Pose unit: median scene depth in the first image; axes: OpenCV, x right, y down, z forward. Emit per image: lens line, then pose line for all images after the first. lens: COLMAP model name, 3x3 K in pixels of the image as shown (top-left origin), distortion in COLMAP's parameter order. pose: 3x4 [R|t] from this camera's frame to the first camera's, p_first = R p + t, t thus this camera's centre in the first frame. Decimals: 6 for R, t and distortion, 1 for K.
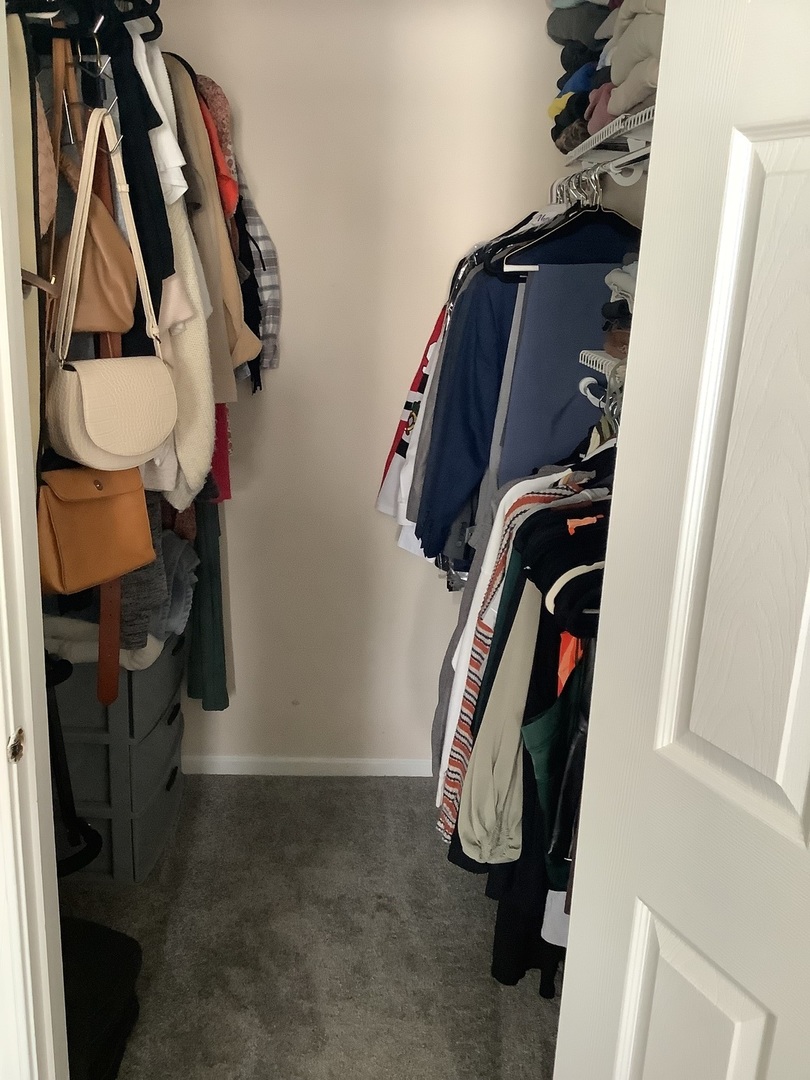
lens RADIAL K [[973.9, 0, 402.6], [0, 973.9, 547.7], [0, 0, 1]] dist [0.114570, -0.159968]
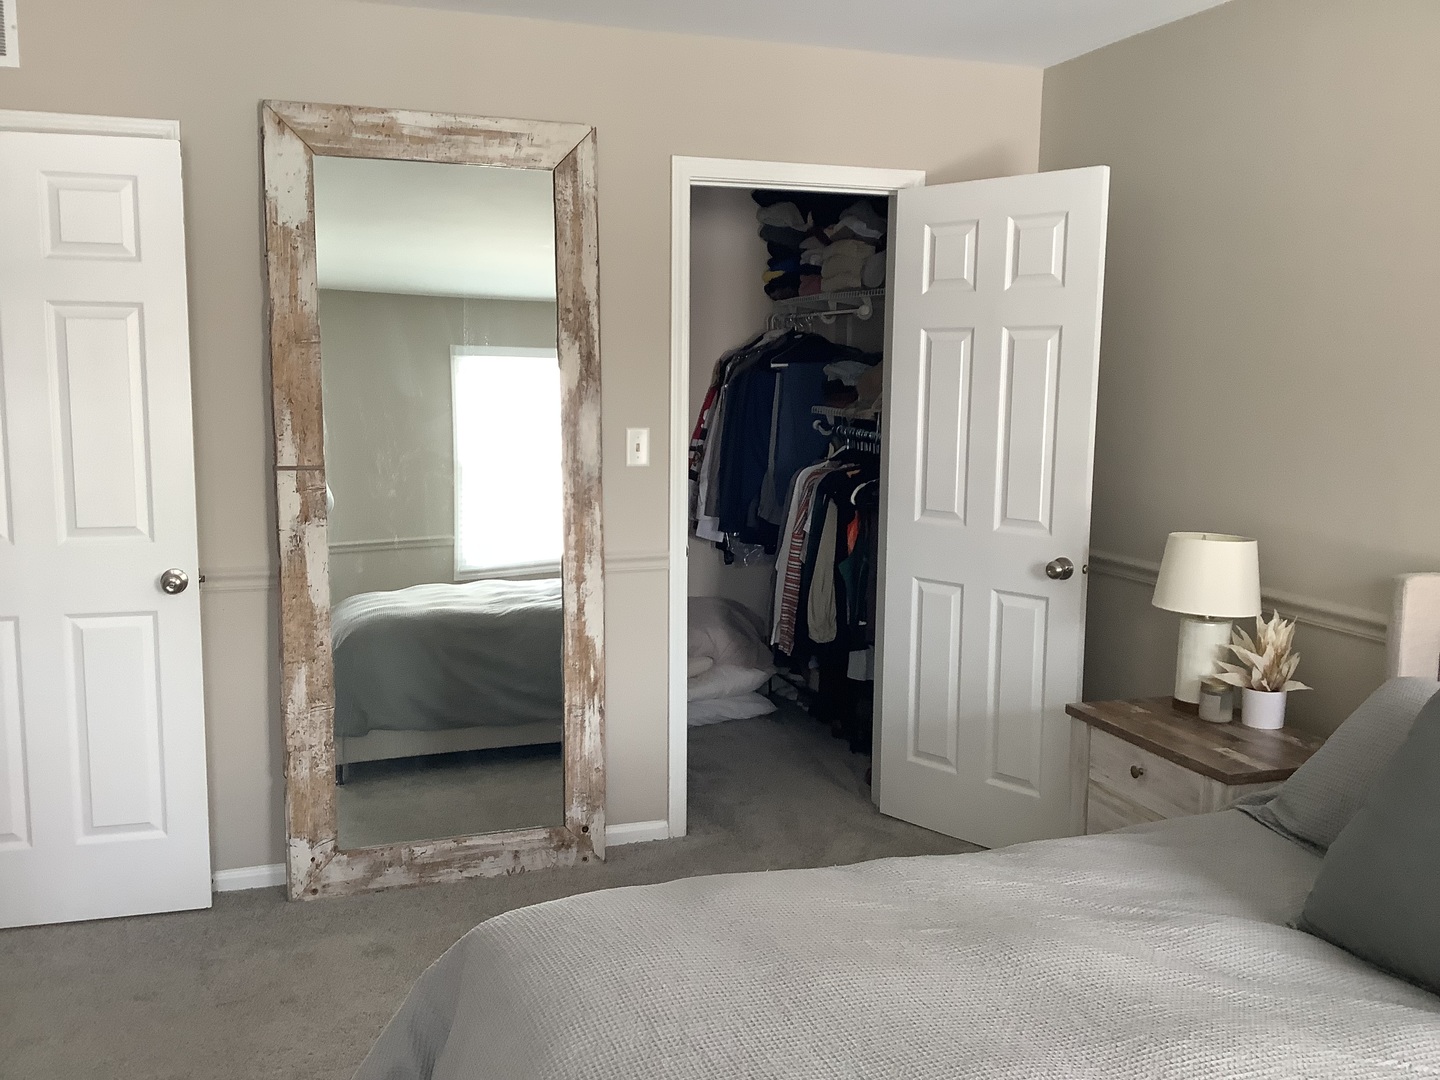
lens RADIAL K [[1298.5, 0, 720.7], [0, 1298.5, 534.5], [0, 0, 1]] dist [0.114570, -0.159968]
pose [[0.957915, -0.075744, 0.276878, -0.764318], [0.113824, 0.985714, -0.124141, 0.362535], [-0.263520, 0.150432, 0.952852, -1.418422]]
